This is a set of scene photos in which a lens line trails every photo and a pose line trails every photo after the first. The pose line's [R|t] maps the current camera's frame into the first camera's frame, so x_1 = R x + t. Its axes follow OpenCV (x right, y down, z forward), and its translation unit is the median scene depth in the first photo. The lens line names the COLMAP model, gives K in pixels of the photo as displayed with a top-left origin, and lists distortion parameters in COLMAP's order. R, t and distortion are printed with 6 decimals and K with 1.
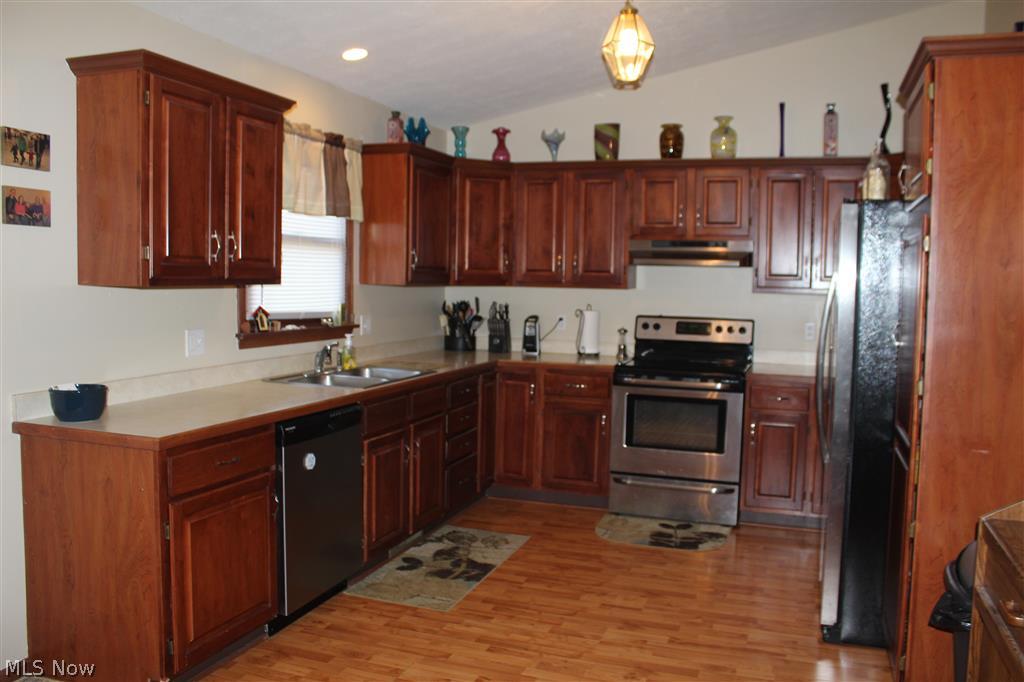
lens RADIAL K [[853.7, 0, 512.0], [0, 853.7, 341.0], [0, 0, 1]] dist [-0.194019, 0.208624]
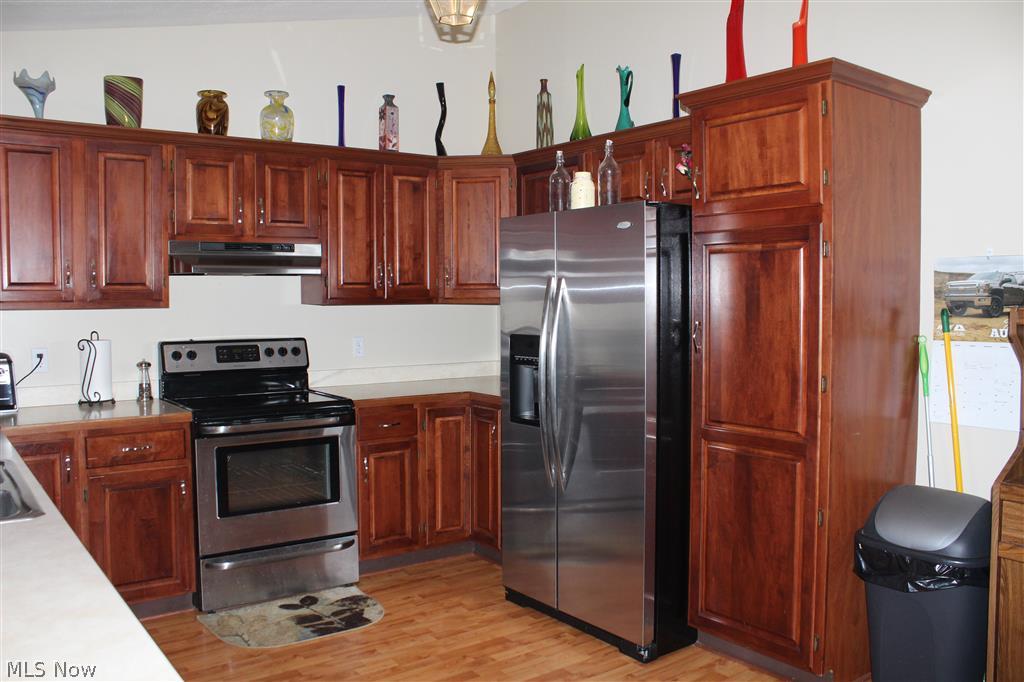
lens RADIAL K [[853.7, 0, 512.0], [0, 853.7, 341.0], [0, 0, 1]] dist [-0.194019, 0.208624]
pose [[0.547470, -0.063617, 0.834403, -0.310341], [0.075436, 0.996798, 0.026504, -0.029116], [-0.833418, 0.048434, 0.550516, 0.366230]]
